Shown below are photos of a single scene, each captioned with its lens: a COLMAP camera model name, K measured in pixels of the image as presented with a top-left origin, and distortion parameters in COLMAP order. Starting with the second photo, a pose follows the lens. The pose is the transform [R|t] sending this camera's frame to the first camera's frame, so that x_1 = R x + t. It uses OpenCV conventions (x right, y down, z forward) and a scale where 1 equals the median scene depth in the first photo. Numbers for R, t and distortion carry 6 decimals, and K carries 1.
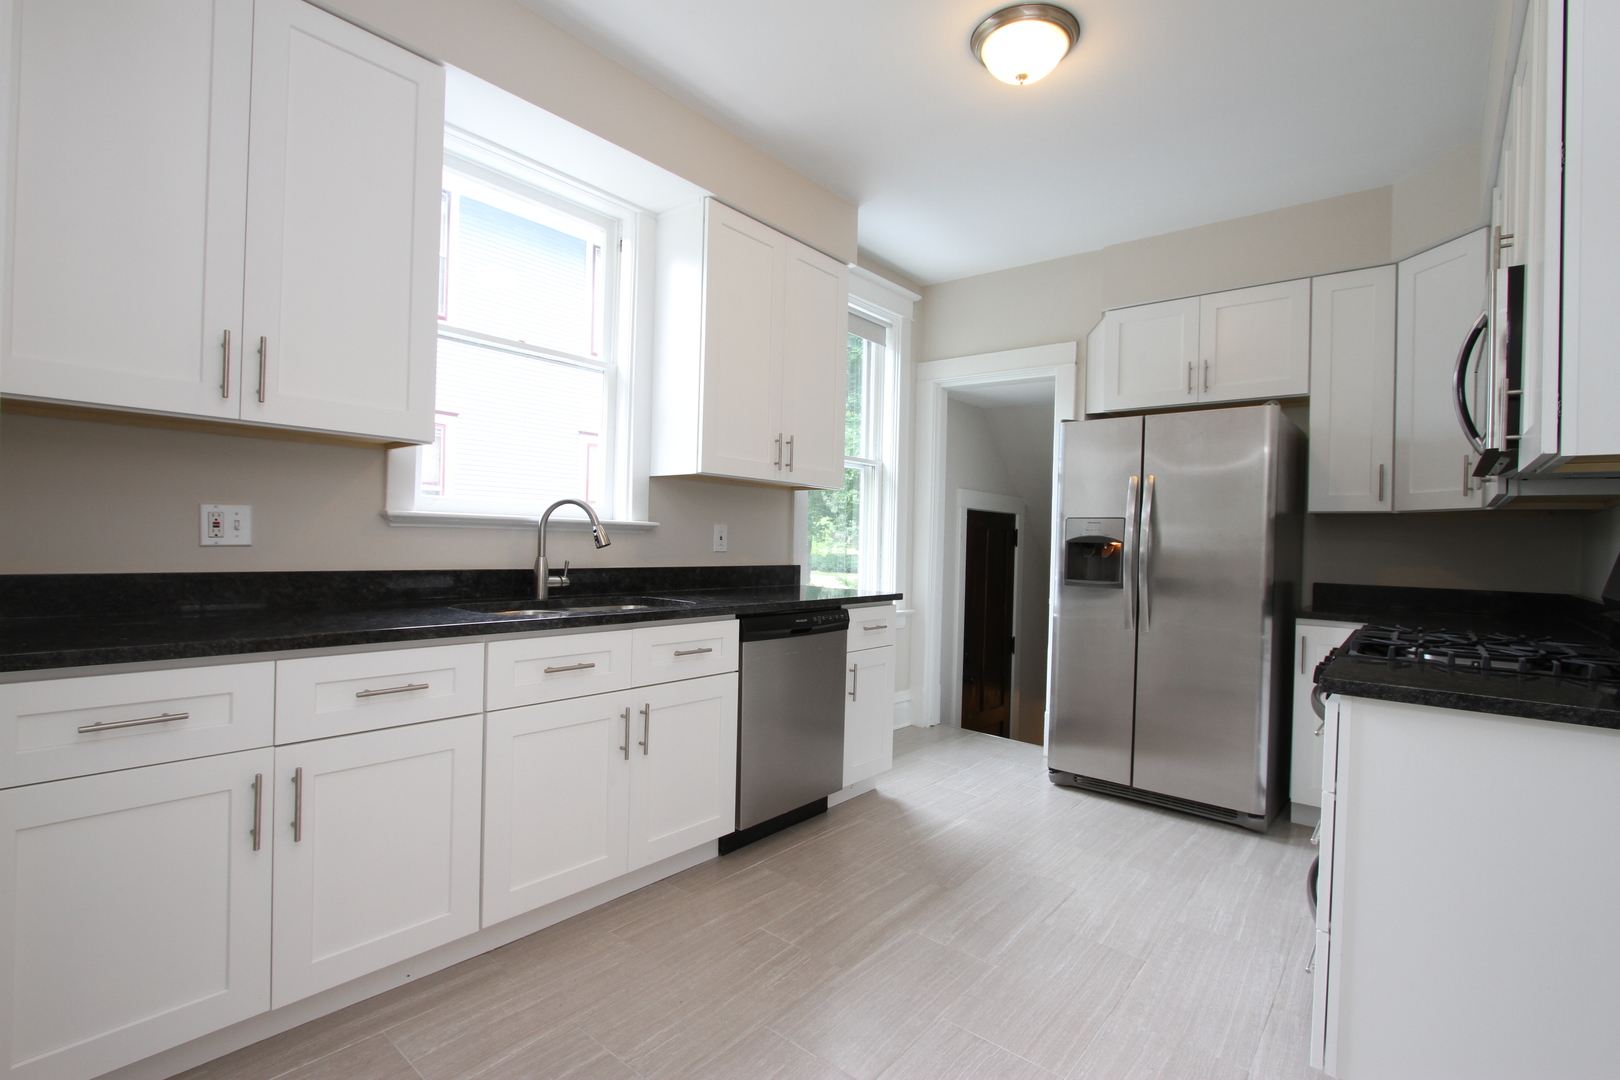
lens RADIAL K [[745.7, 0, 847.4], [0, 745.7, 544.9], [0, 0, 1]] dist [-0.018881, 0.003214]
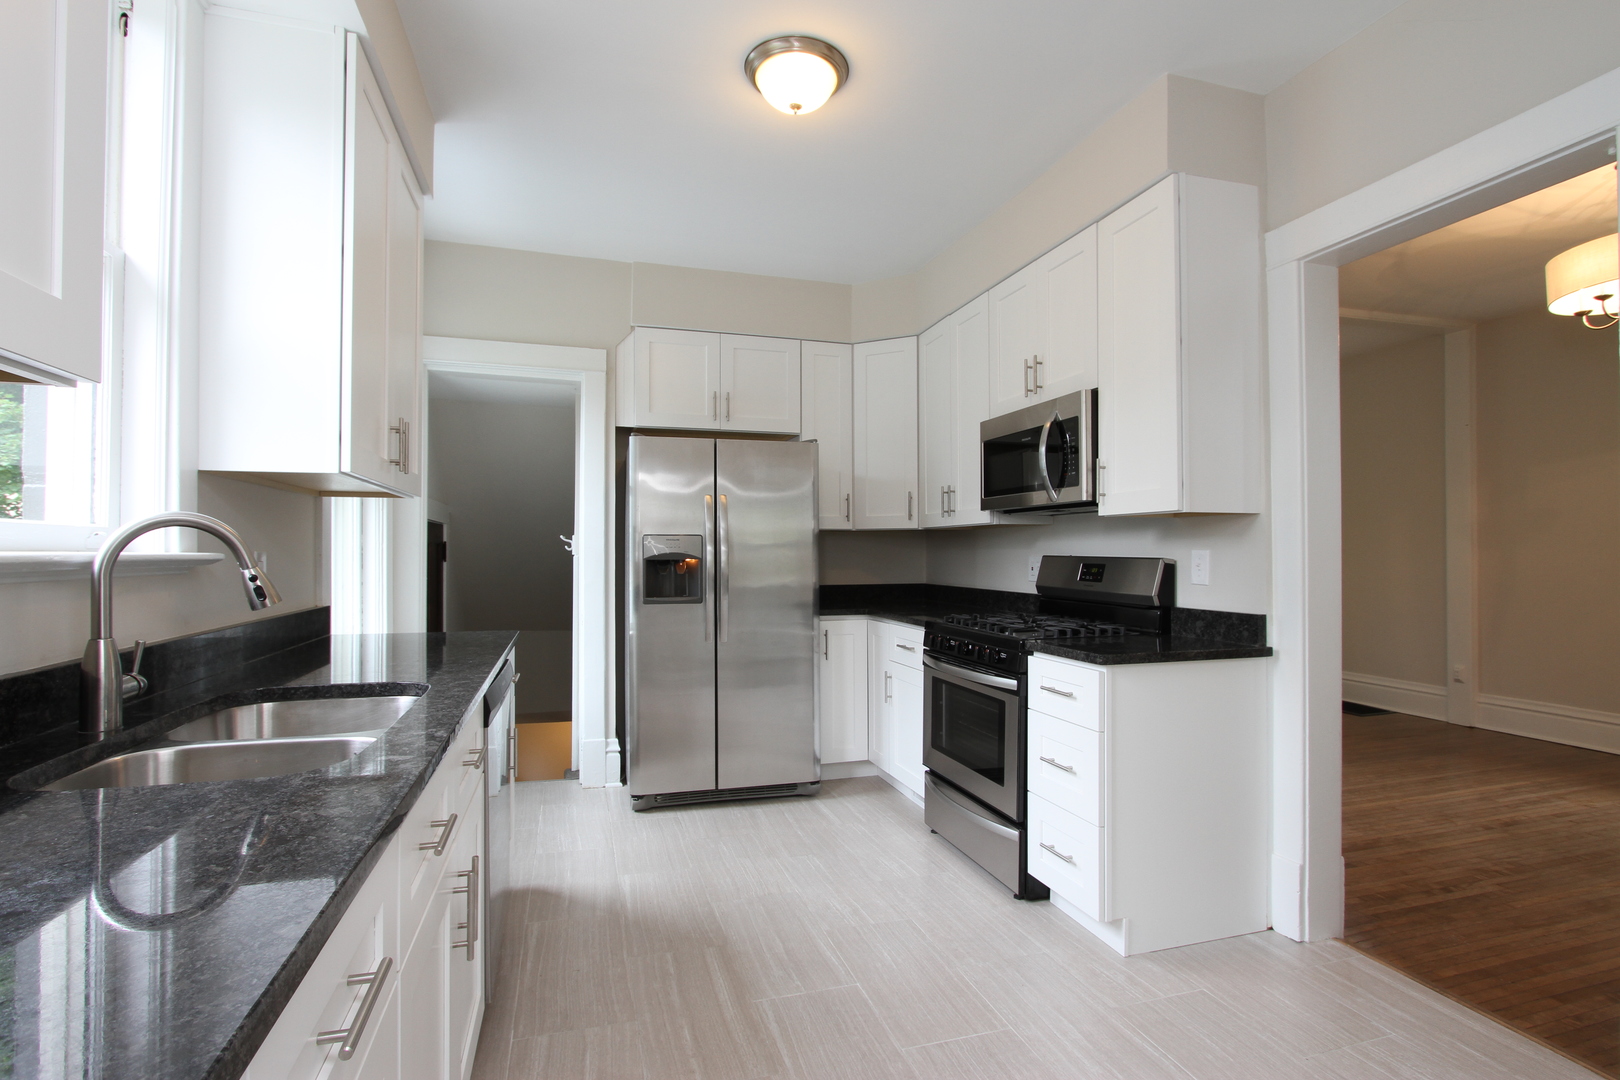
lens RADIAL K [[745.7, 0, 808.1], [0, 745.7, 543.1], [0, 0, 1]] dist [-0.018881, 0.003214]
pose [[0.573849, -0.015494, 0.818814, -0.407591], [0.017999, 0.999818, 0.006305, -0.029581], [-0.818763, 0.011120, 0.574024, 0.282207]]
